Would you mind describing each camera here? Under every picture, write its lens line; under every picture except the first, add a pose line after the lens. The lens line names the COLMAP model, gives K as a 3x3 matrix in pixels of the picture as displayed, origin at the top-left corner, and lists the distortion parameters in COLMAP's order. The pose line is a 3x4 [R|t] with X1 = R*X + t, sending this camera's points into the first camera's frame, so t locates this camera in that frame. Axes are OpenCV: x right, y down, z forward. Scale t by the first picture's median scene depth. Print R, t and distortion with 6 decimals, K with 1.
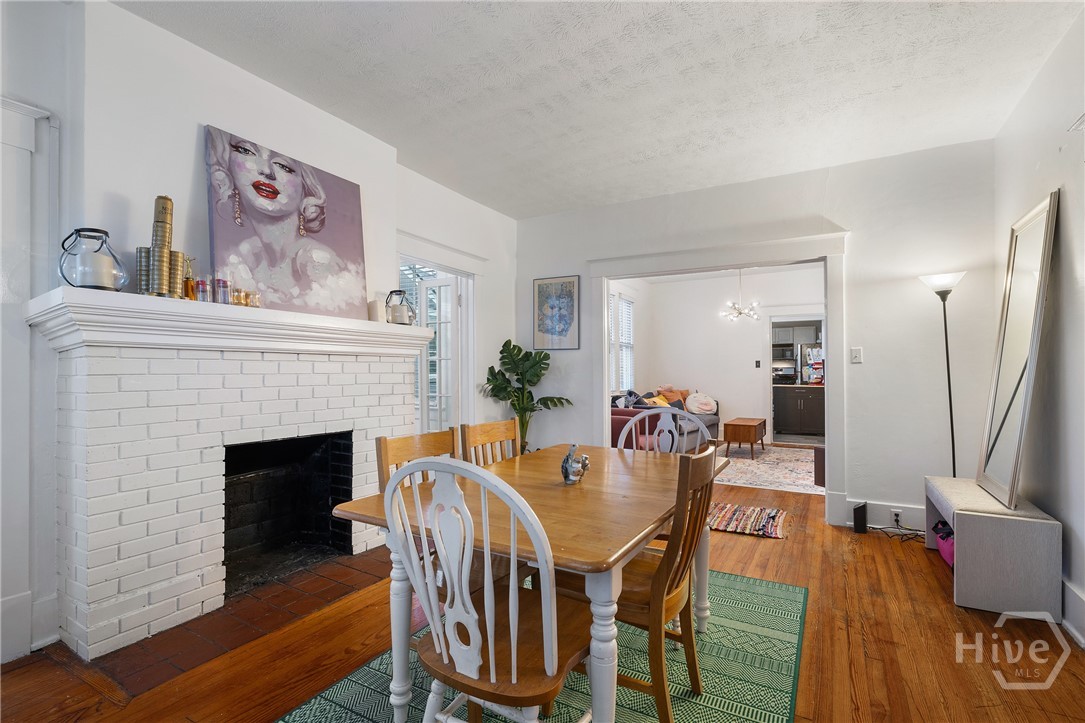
lens RADIAL K [[505.9, 0, 542.7], [0, 505.9, 369.3], [0, 0, 1]] dist [-0.002683, 0.000001]
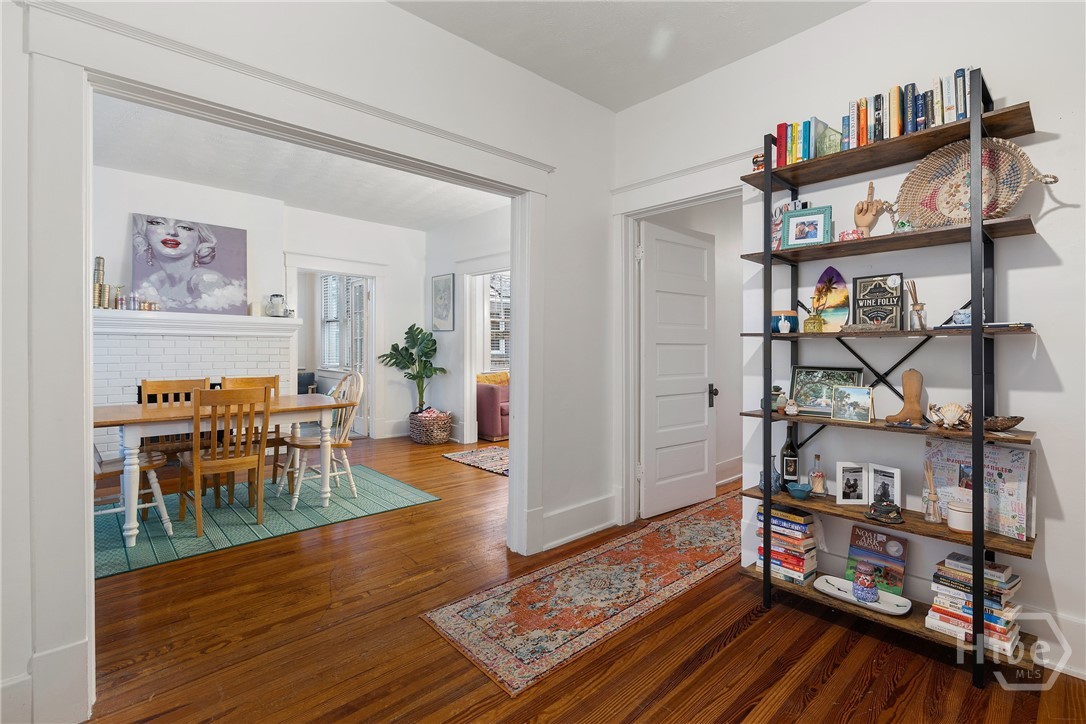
lens RADIAL K [[506.4, 0, 548.2], [0, 506.4, 350.6], [0, 0, 1]] dist [-0.002683, 0.000001]
pose [[0.951640, 0.004318, -0.307184, 1.173273], [-0.002593, 0.999979, 0.006022, 0.004852], [0.307203, -0.004934, 0.951631, -0.258411]]
